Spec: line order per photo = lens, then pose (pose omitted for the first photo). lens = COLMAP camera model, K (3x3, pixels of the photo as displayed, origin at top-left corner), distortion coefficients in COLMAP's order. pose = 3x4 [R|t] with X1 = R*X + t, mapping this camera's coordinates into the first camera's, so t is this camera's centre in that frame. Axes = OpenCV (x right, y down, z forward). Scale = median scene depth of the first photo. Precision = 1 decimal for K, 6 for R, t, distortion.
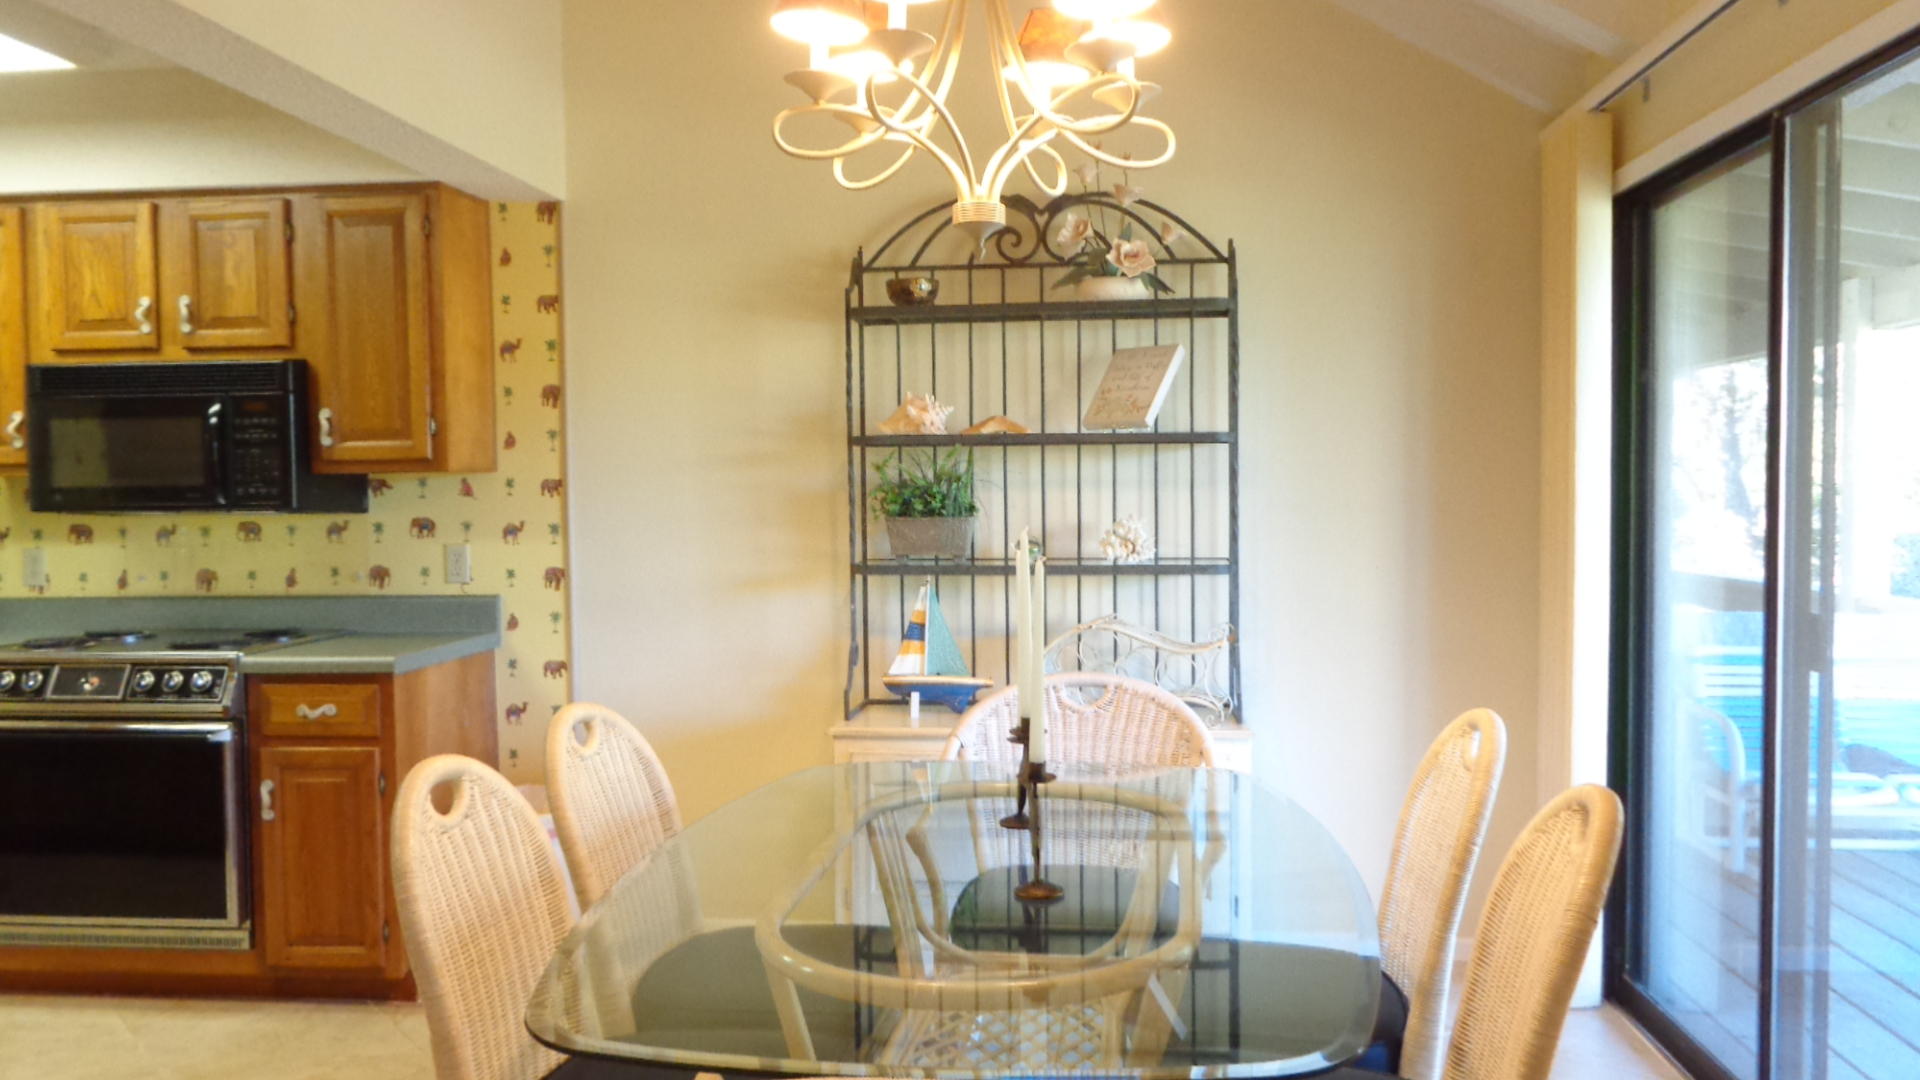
lens RADIAL K [[1444.1, 0, 965.7], [0, 1444.1, 534.6], [0, 0, 1]] dist [0.005526, -0.006594]
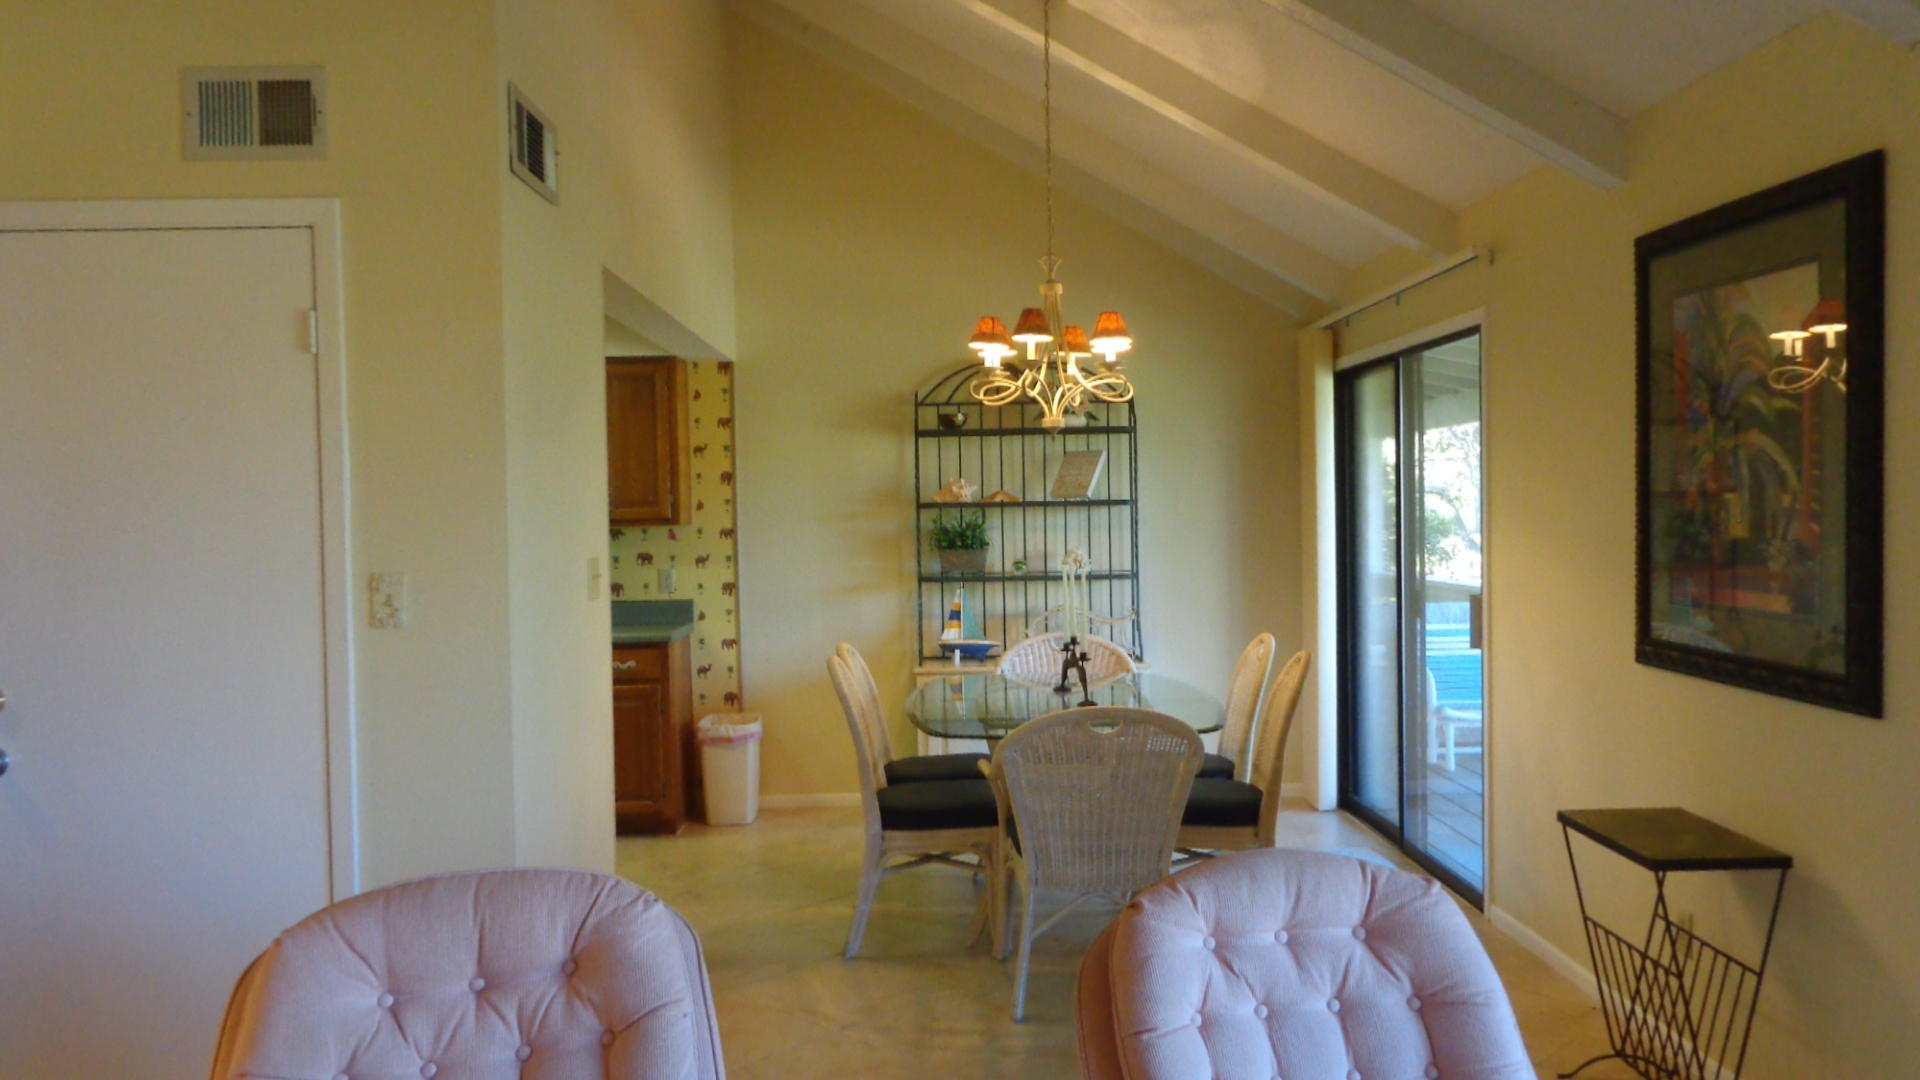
lens RADIAL K [[1444.1, 0, 965.7], [0, 1444.1, 534.6], [0, 0, 1]] dist [0.005526, -0.006594]
pose [[0.992517, -0.010927, 0.121621, -0.229218], [0.012862, 0.999803, -0.015136, -0.003193], [-0.121431, 0.016587, 0.992461, -0.715580]]
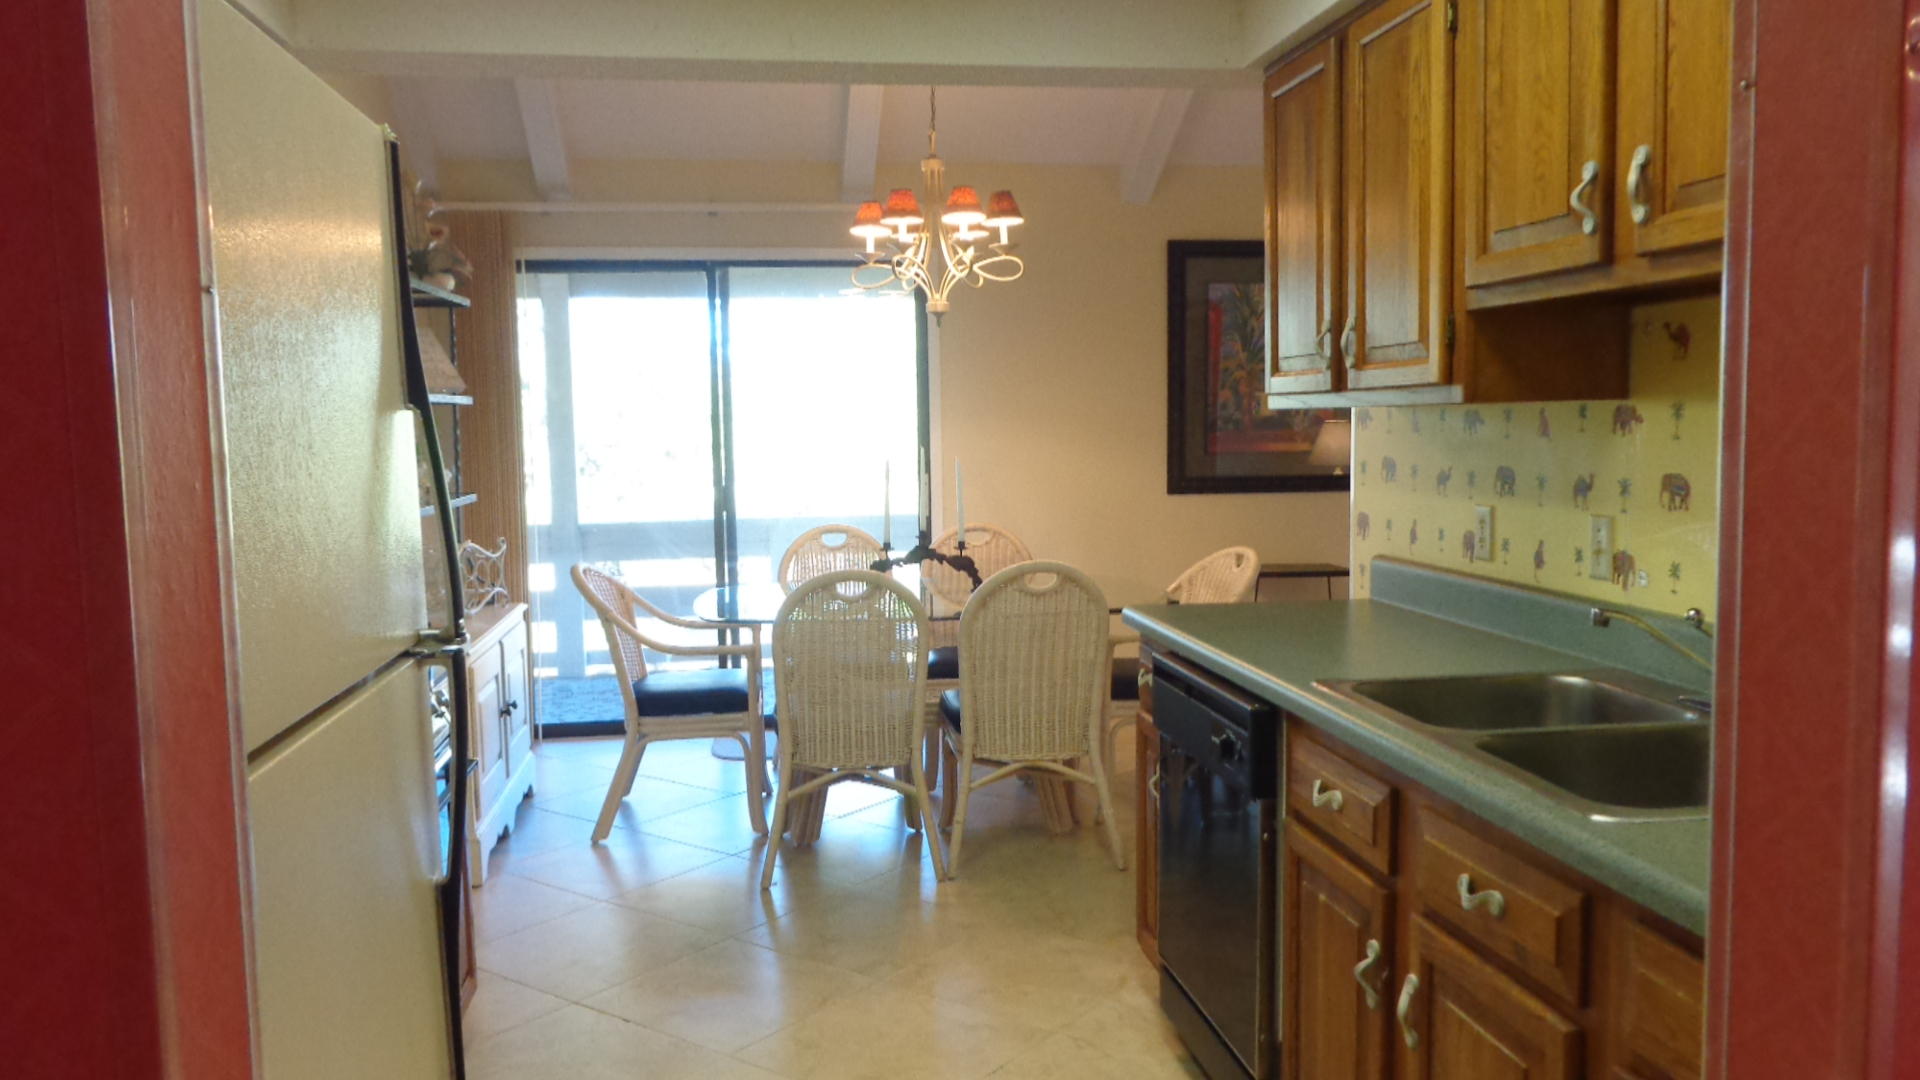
lens RADIAL K [[1444.1, 0, 965.7], [0, 1444.1, 534.6], [0, 0, 1]] dist [0.005526, -0.006594]
pose [[-0.248794, -0.067021, 0.966235, -1.194898], [0.052568, 0.995198, 0.082565, -0.027613], [-0.967129, 0.071335, -0.244076, 0.819427]]
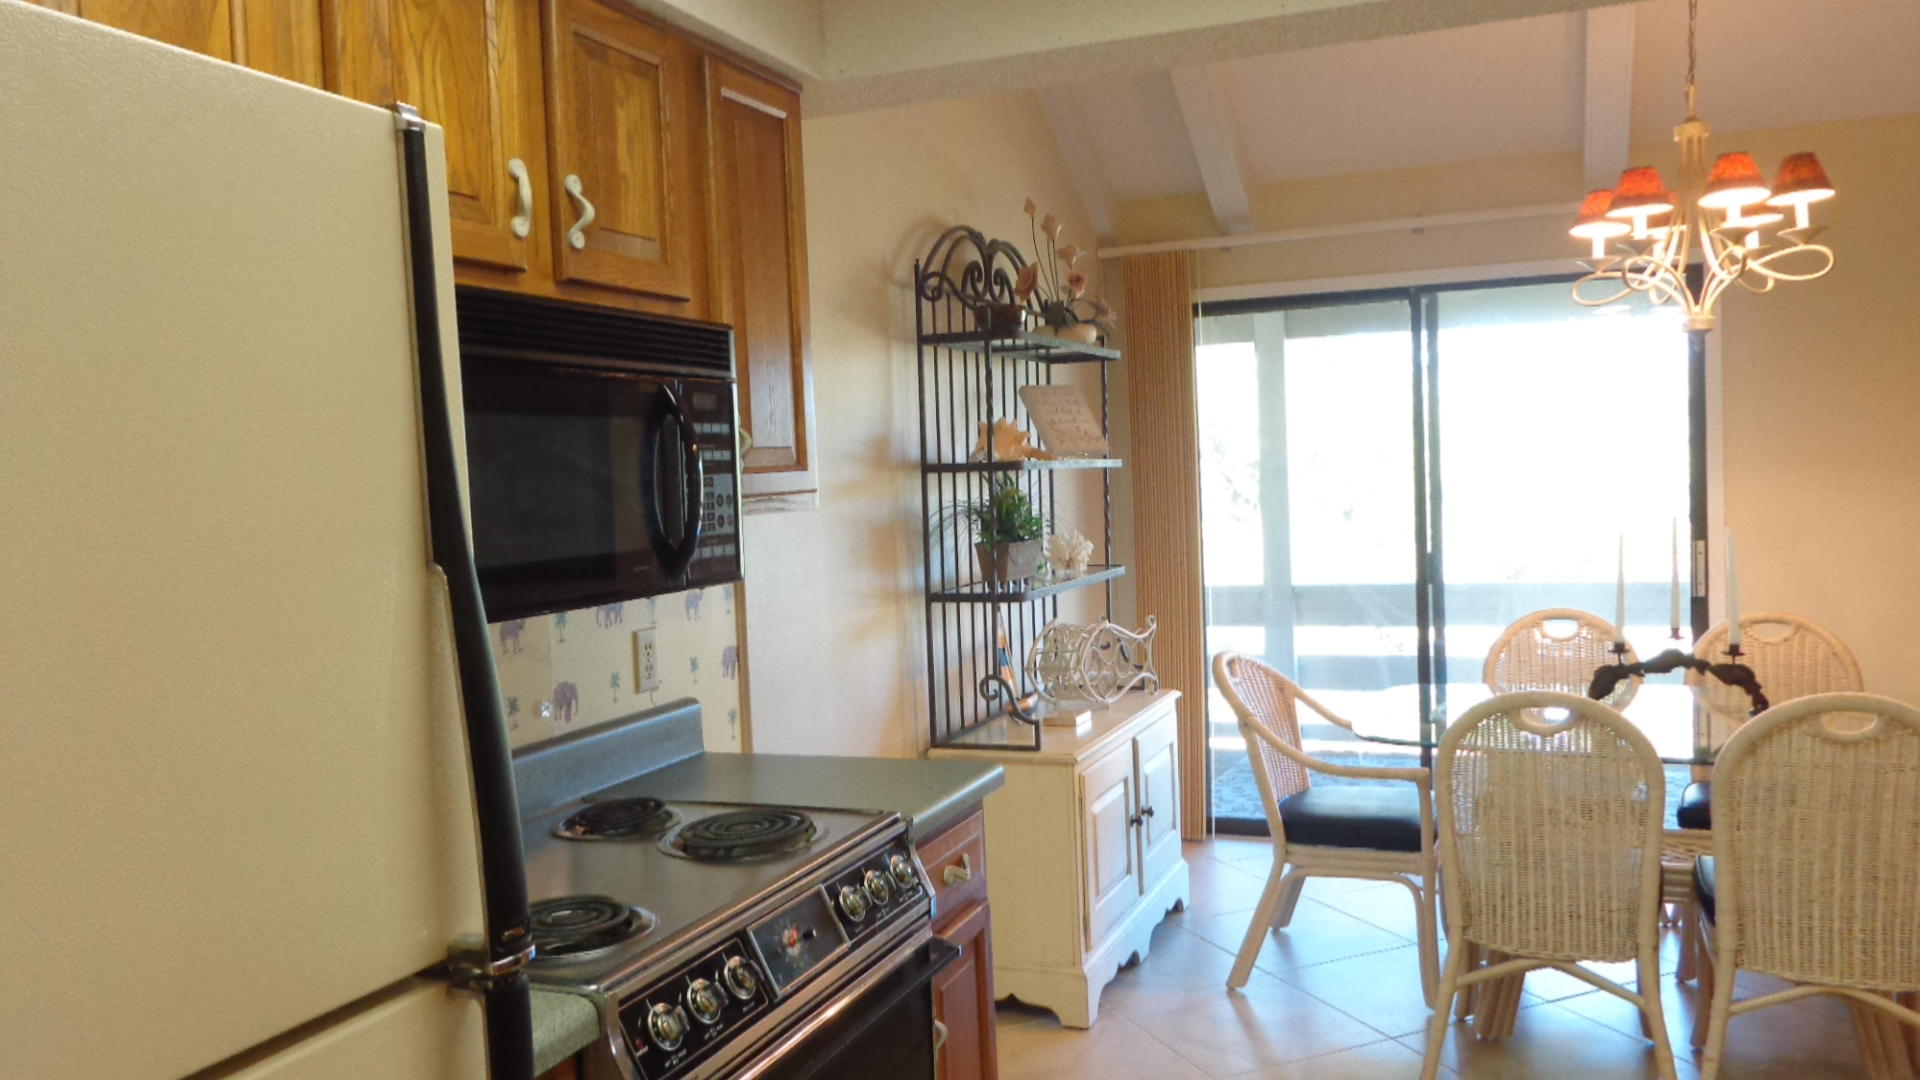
lens RADIAL K [[1444.1, 0, 965.7], [0, 1444.1, 534.6], [0, 0, 1]] dist [0.005526, -0.006594]
pose [[0.278441, -0.042349, 0.959519, -0.986443], [0.068677, 0.997348, 0.024090, -0.042143], [-0.957995, 0.059189, 0.280611, 0.721811]]
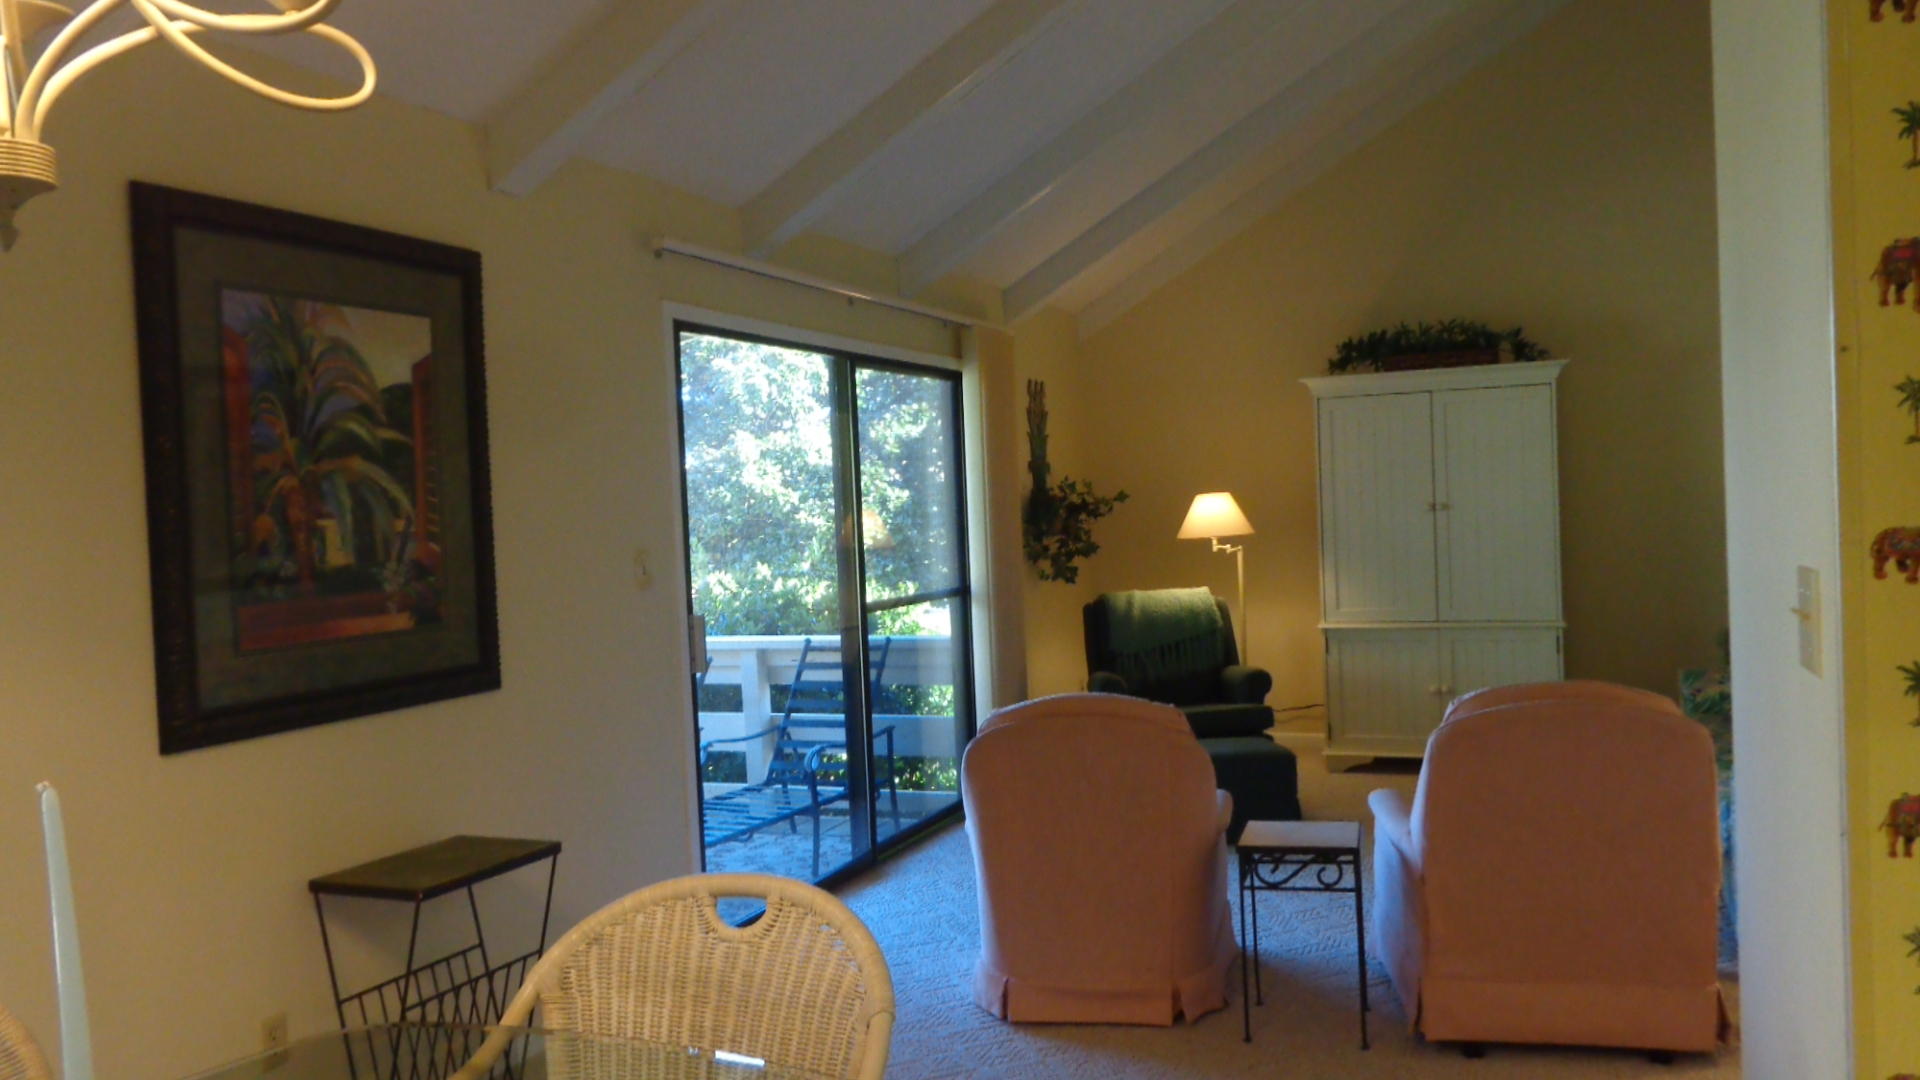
lens RADIAL K [[1444.1, 0, 965.7], [0, 1444.1, 534.6], [0, 0, 1]] dist [0.005526, -0.006594]
pose [[-0.952294, 0.039837, 0.302571, -0.266580], [0.060106, 0.996507, 0.057973, -0.052432], [-0.299205, 0.073394, -0.951362, 0.749936]]
